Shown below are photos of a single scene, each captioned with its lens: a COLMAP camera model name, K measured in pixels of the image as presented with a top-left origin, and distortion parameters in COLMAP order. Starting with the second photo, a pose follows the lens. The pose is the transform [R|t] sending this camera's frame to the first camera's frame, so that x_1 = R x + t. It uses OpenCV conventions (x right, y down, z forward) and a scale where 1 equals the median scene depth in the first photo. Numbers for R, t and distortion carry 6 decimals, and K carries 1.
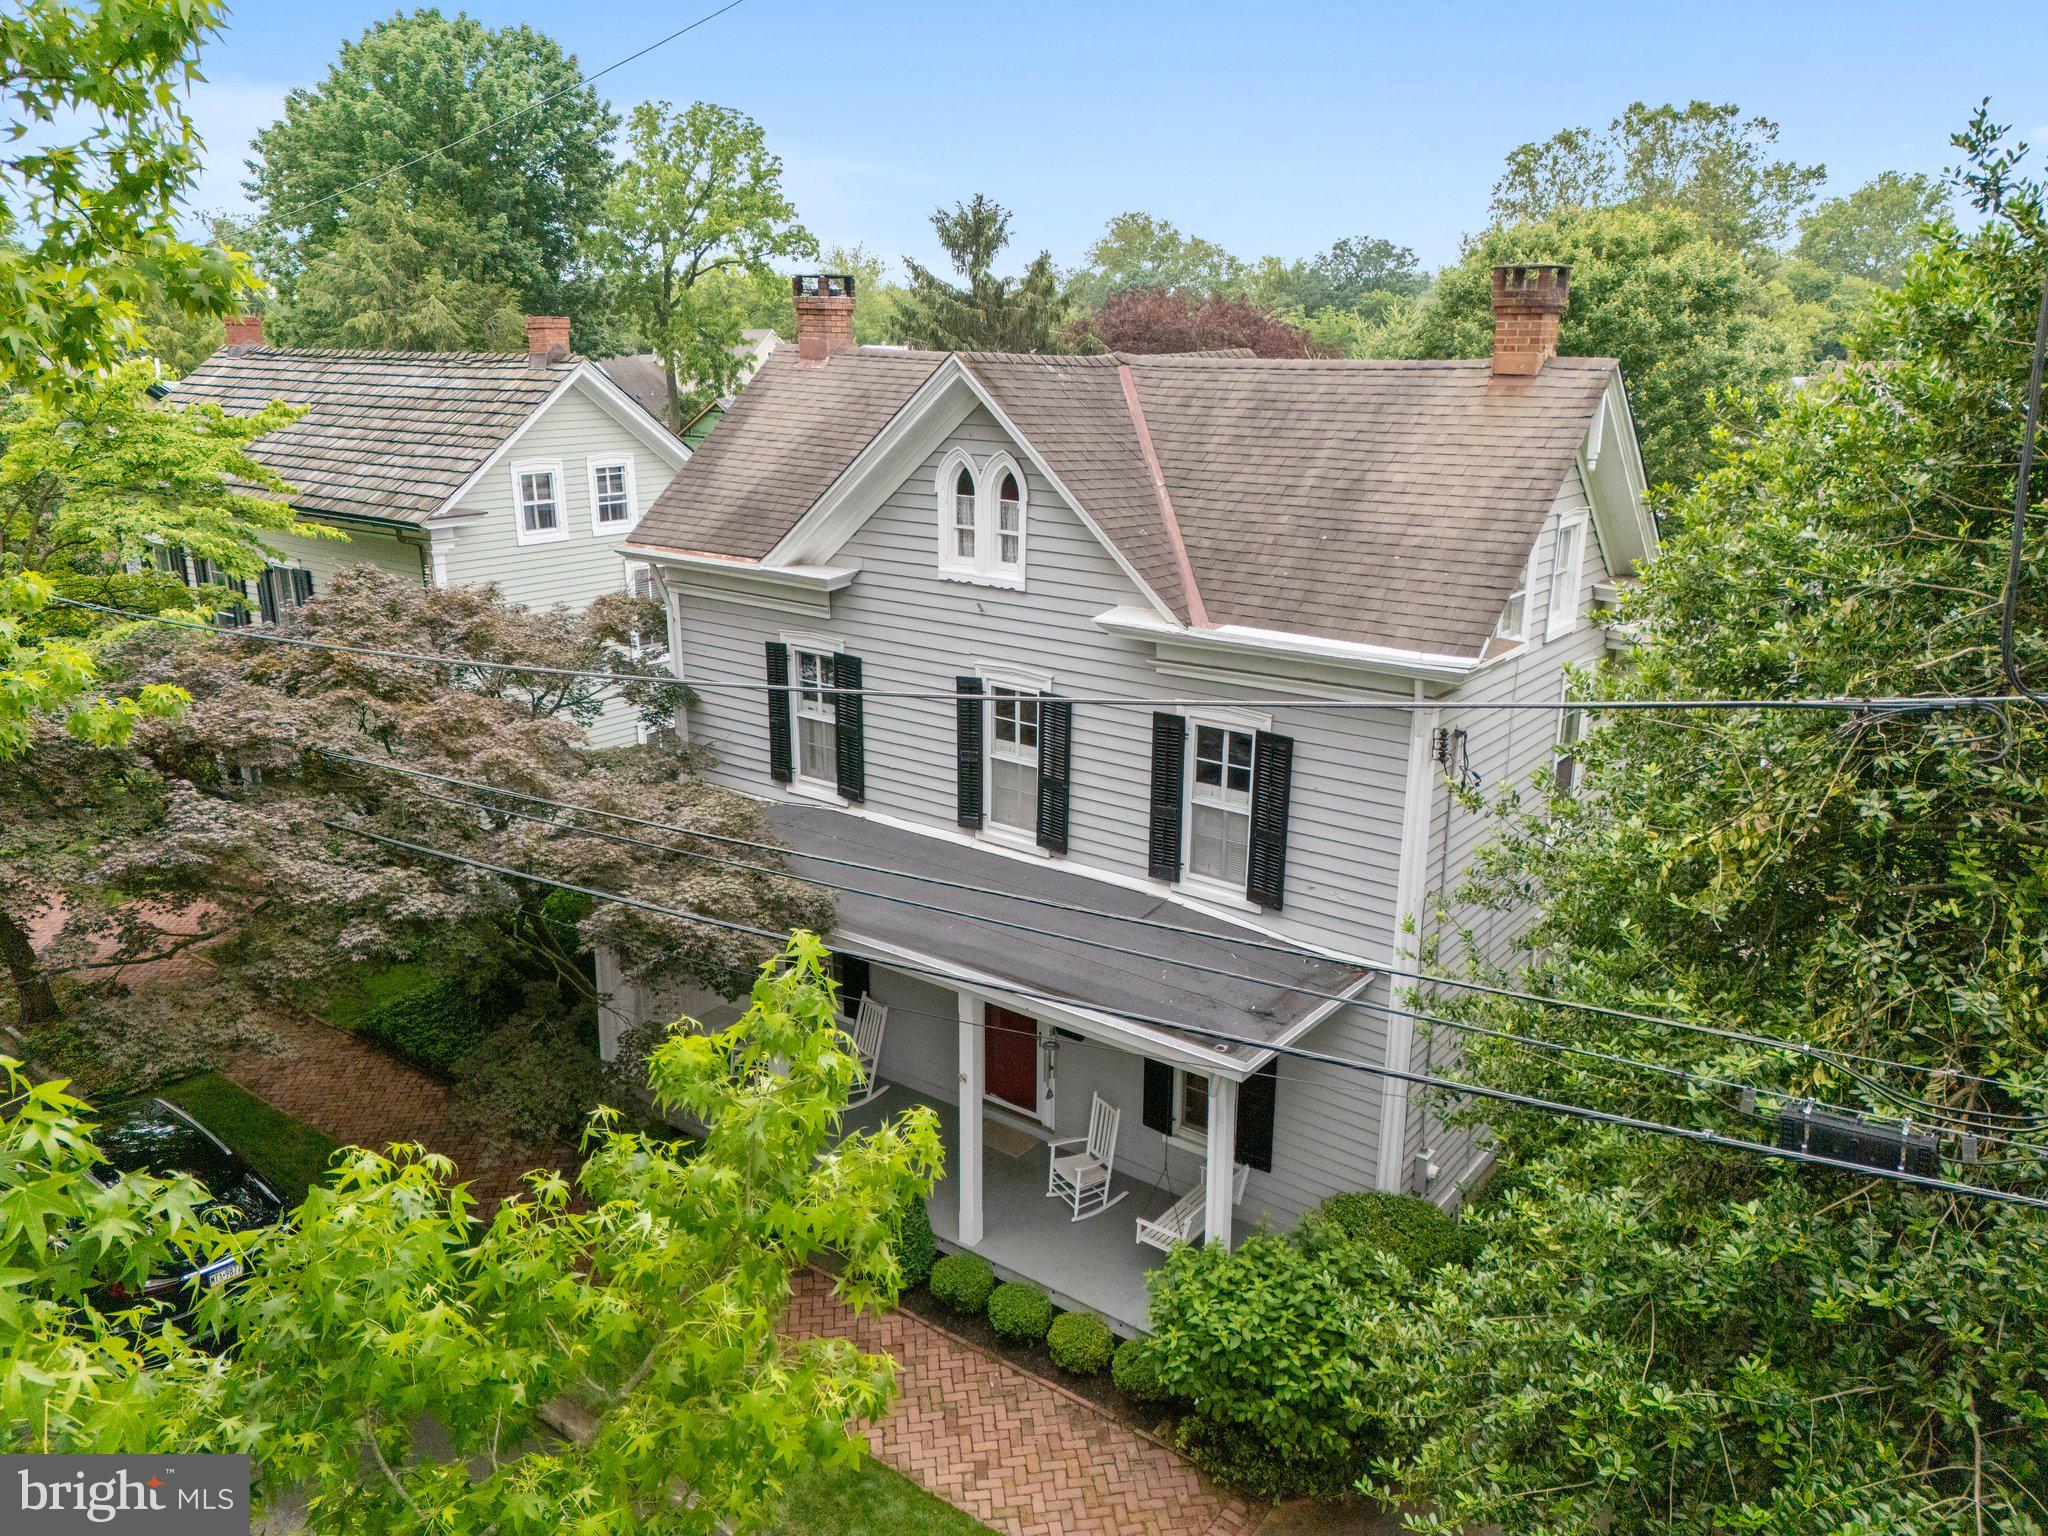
lens RADIAL K [[1508.8, 0, 1024.0], [0, 1508.8, 768.0], [0, 0, 1]] dist [0.113796, -0.109254]
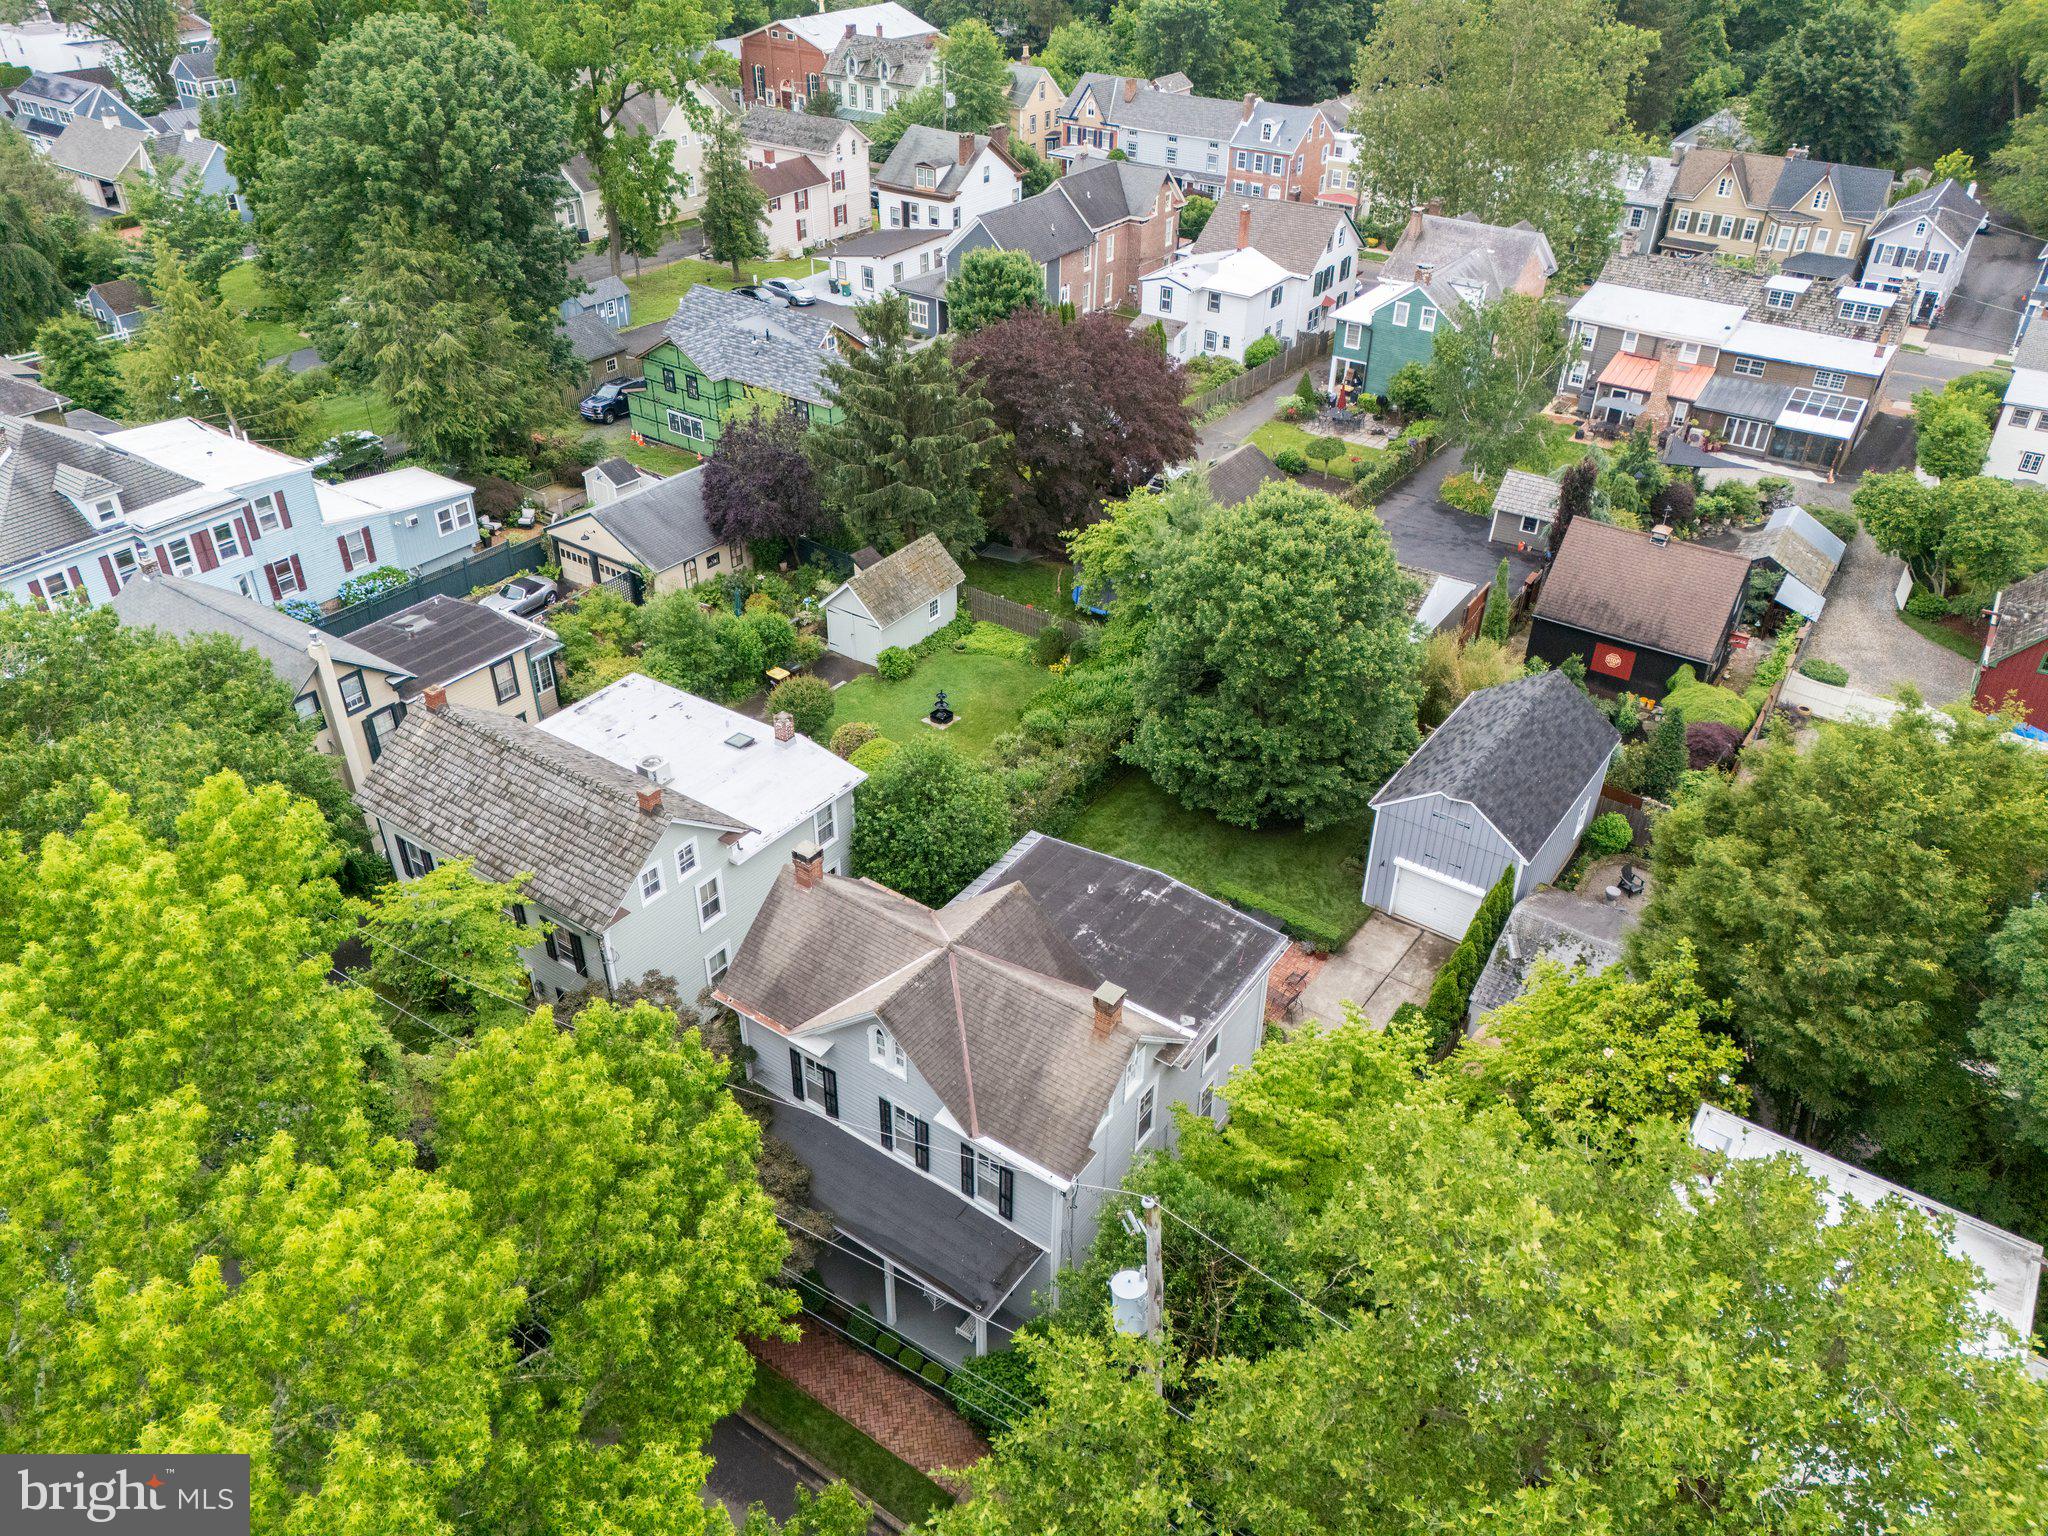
lens RADIAL K [[1508.8, 0, 1024.0], [0, 1508.8, 768.0], [0, 0, 1]] dist [0.113796, -0.109254]
pose [[0.999119, -0.016673, 0.038502, 0.096597], [0.003655, 0.948751, 0.316003, -1.284043], [-0.041797, -0.315584, 0.947977, -1.051904]]
